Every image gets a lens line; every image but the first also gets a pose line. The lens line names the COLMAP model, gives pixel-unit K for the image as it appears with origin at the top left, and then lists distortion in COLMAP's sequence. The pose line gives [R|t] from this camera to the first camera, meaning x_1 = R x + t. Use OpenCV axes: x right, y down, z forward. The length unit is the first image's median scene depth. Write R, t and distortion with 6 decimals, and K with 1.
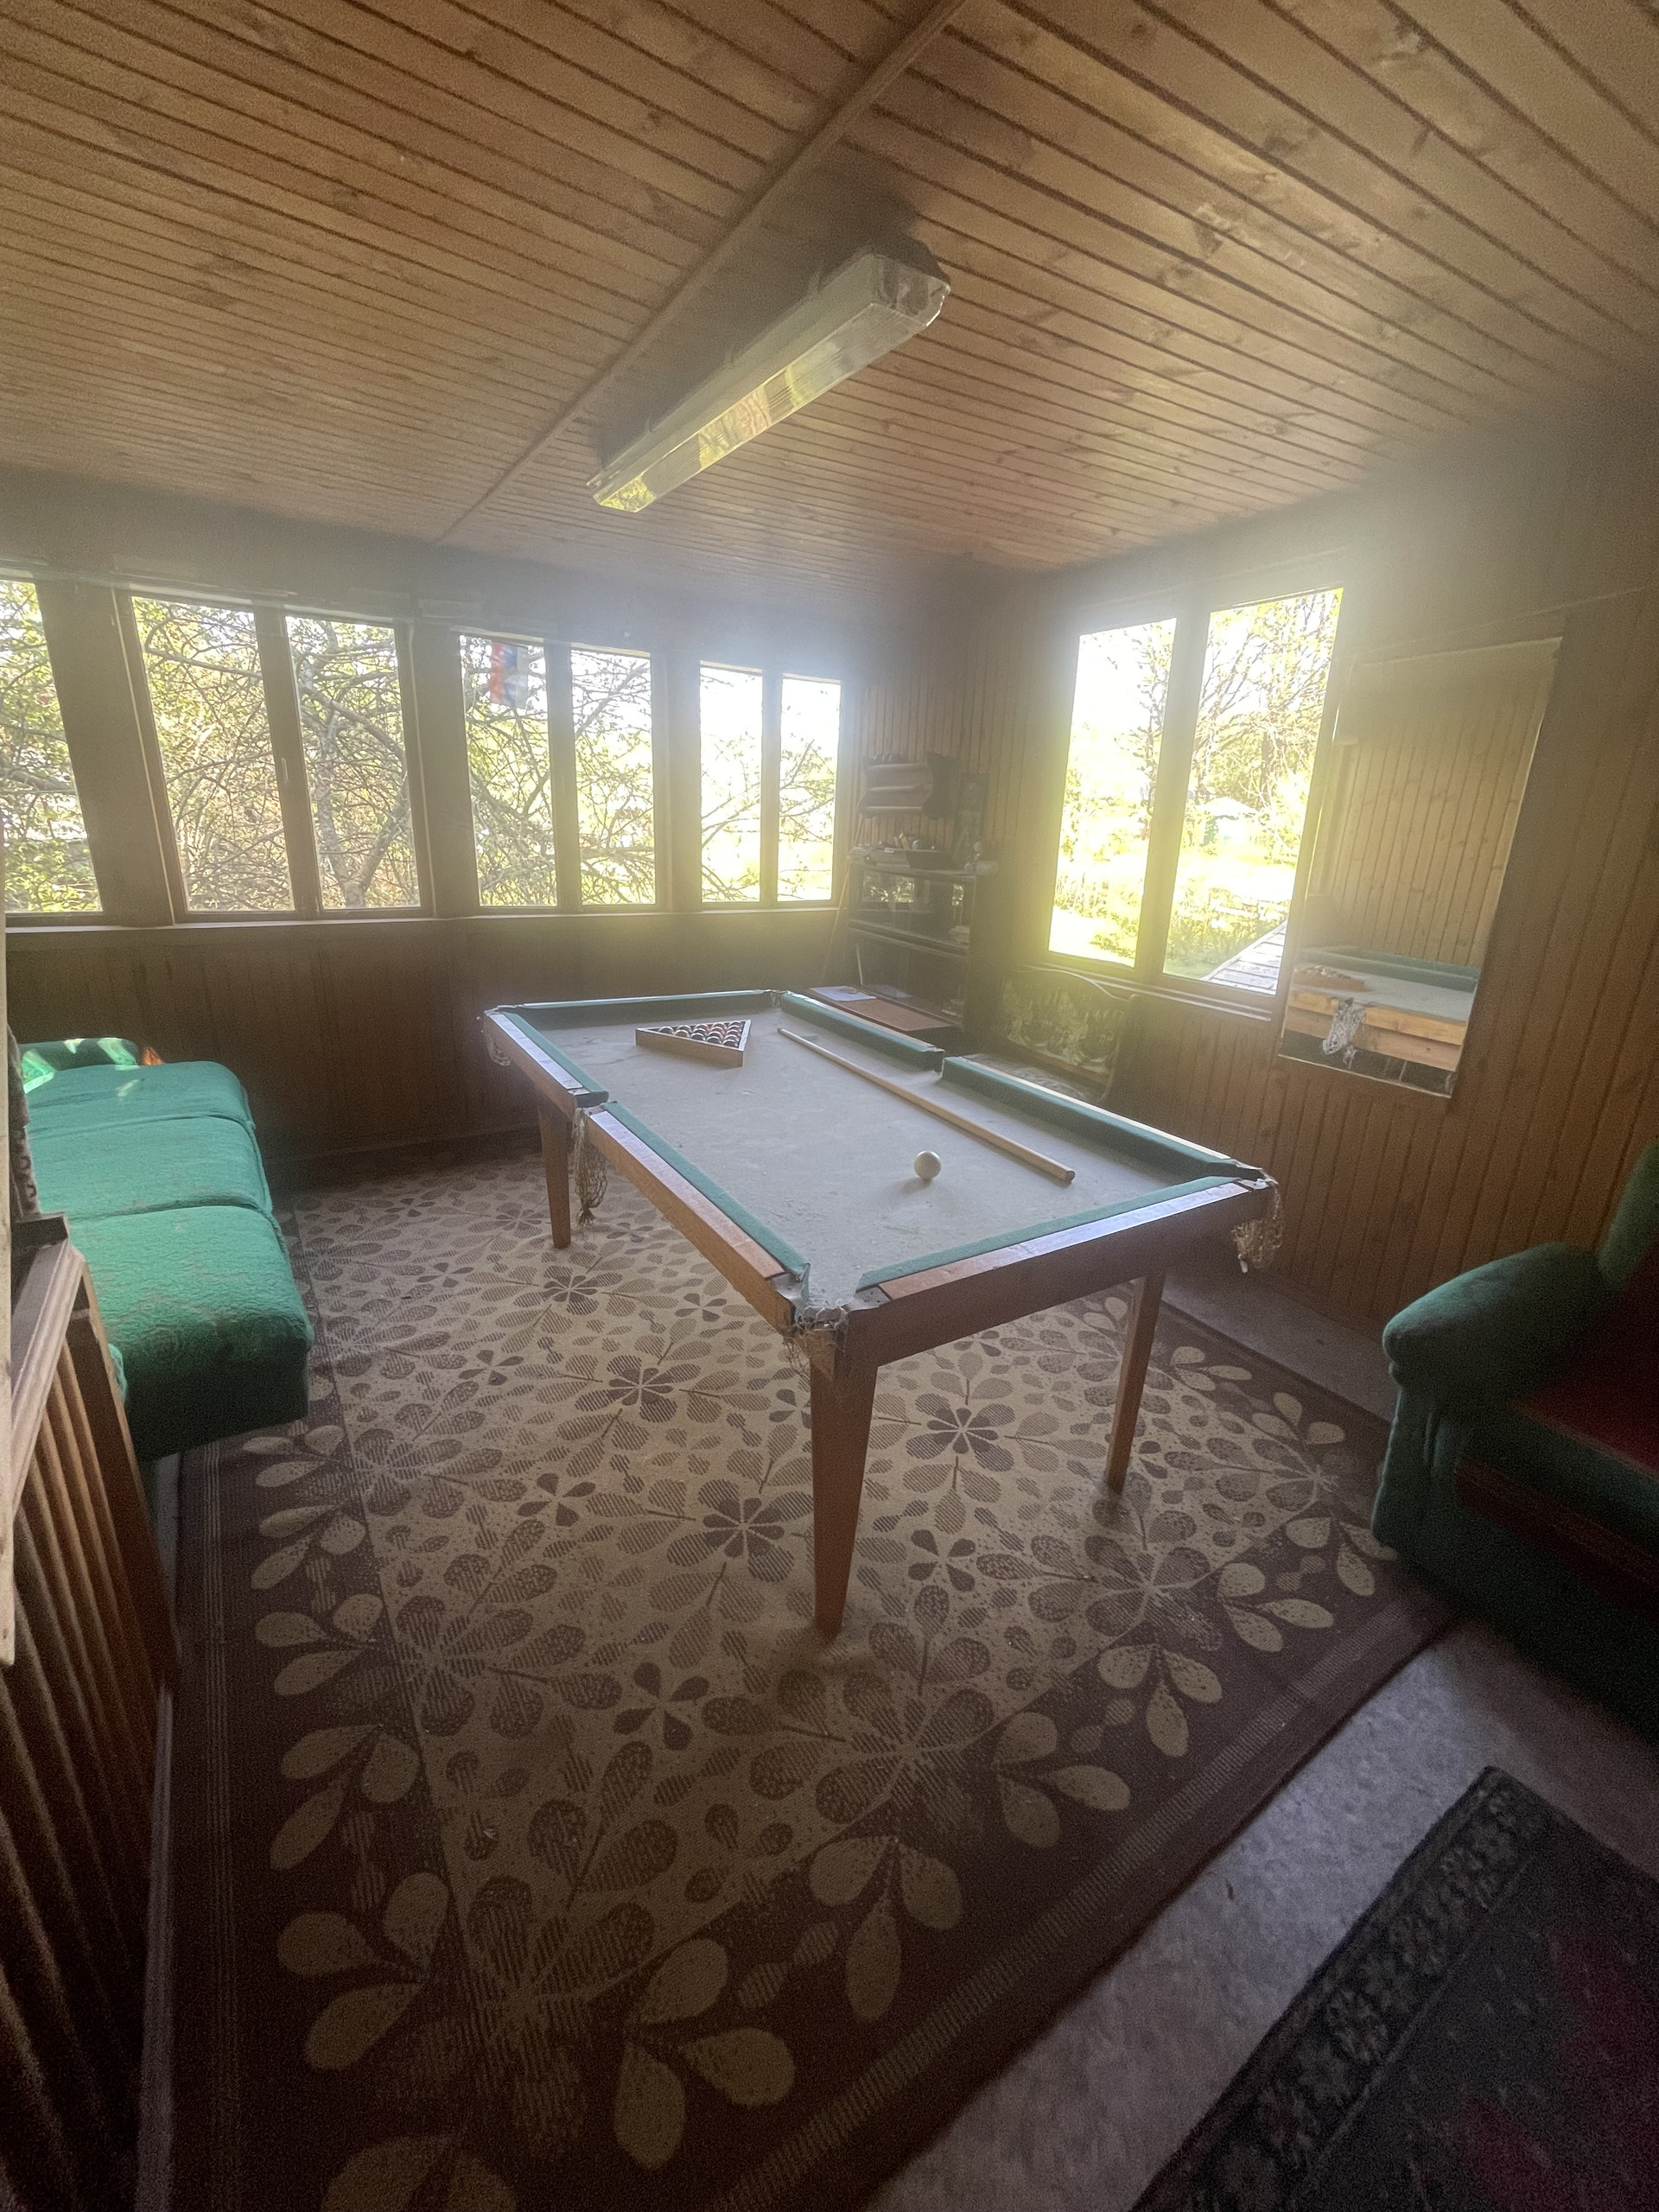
lens RADIAL K [[893.0, 0, 827.6], [0, 893.0, 1107.2], [0, 0, 1]] dist [-0.001516, -0.000030]
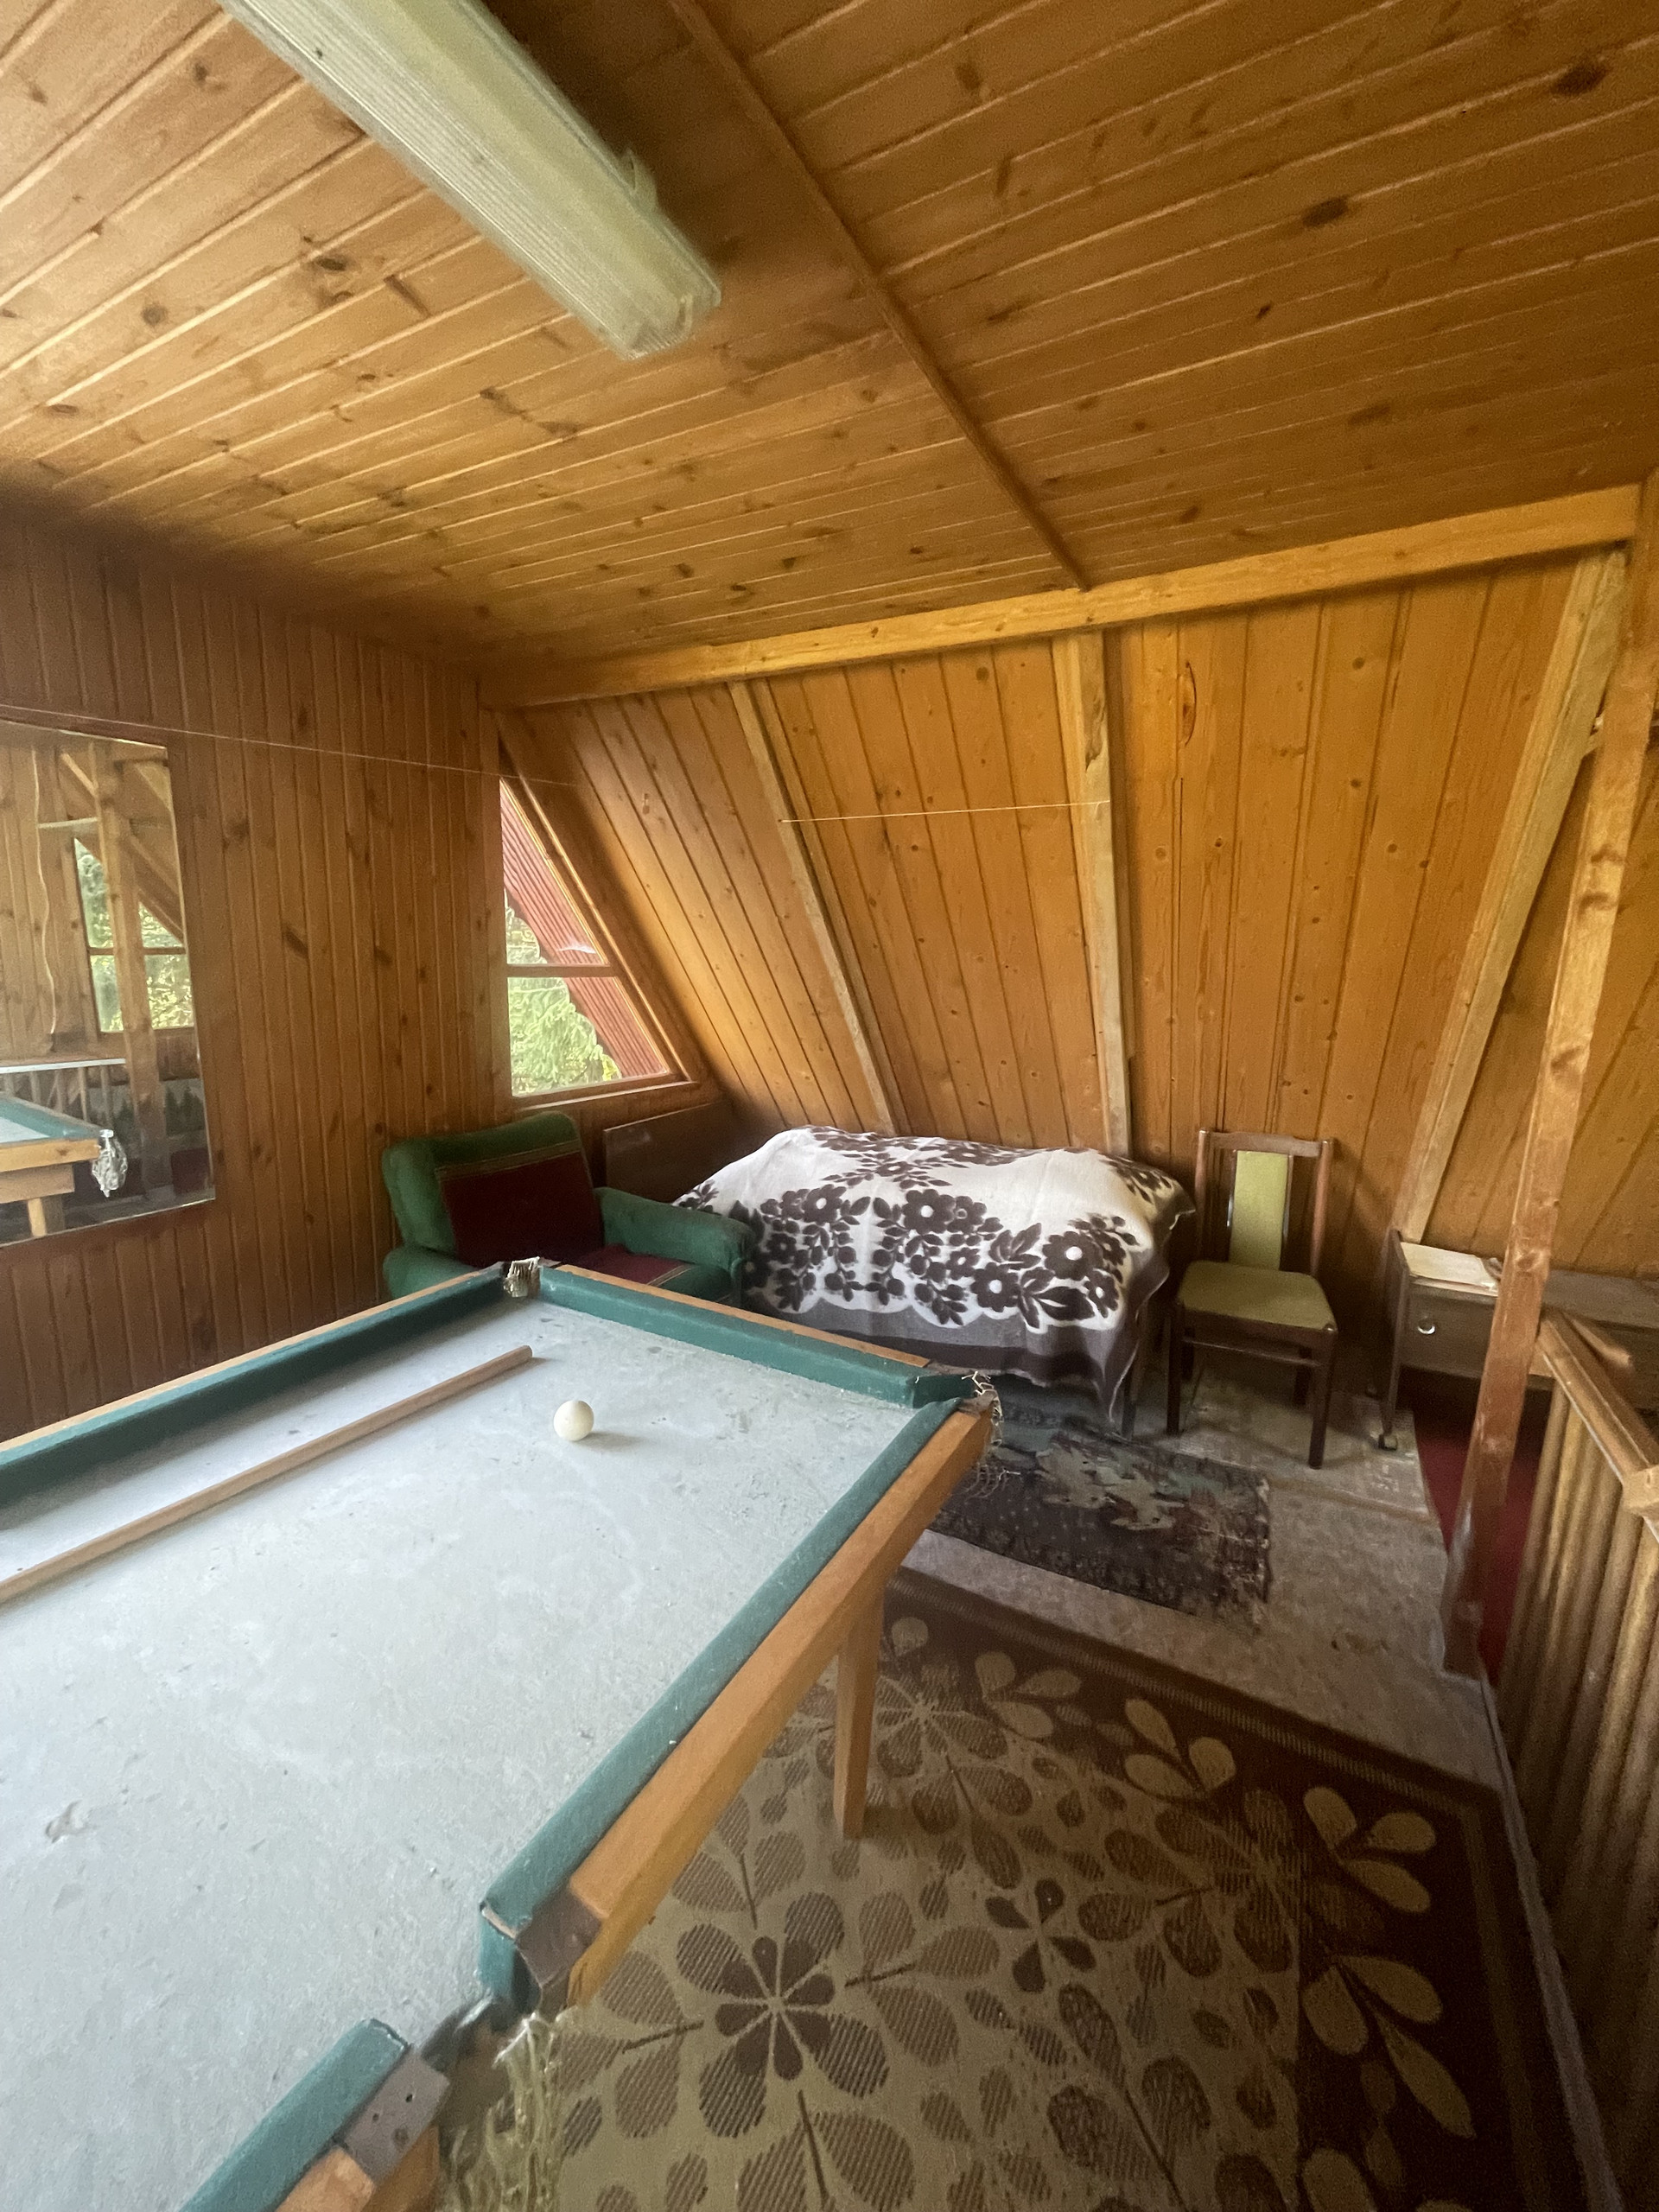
lens RADIAL K [[893.0, 0, 827.6], [0, 893.0, 1107.2], [0, 0, 1]] dist [-0.001516, -0.000030]
pose [[-0.490308, -0.201199, 0.848007, -0.663485], [0.233602, 0.907050, 0.350273, -0.442993], [-0.839660, 0.369838, -0.397733, 1.205696]]
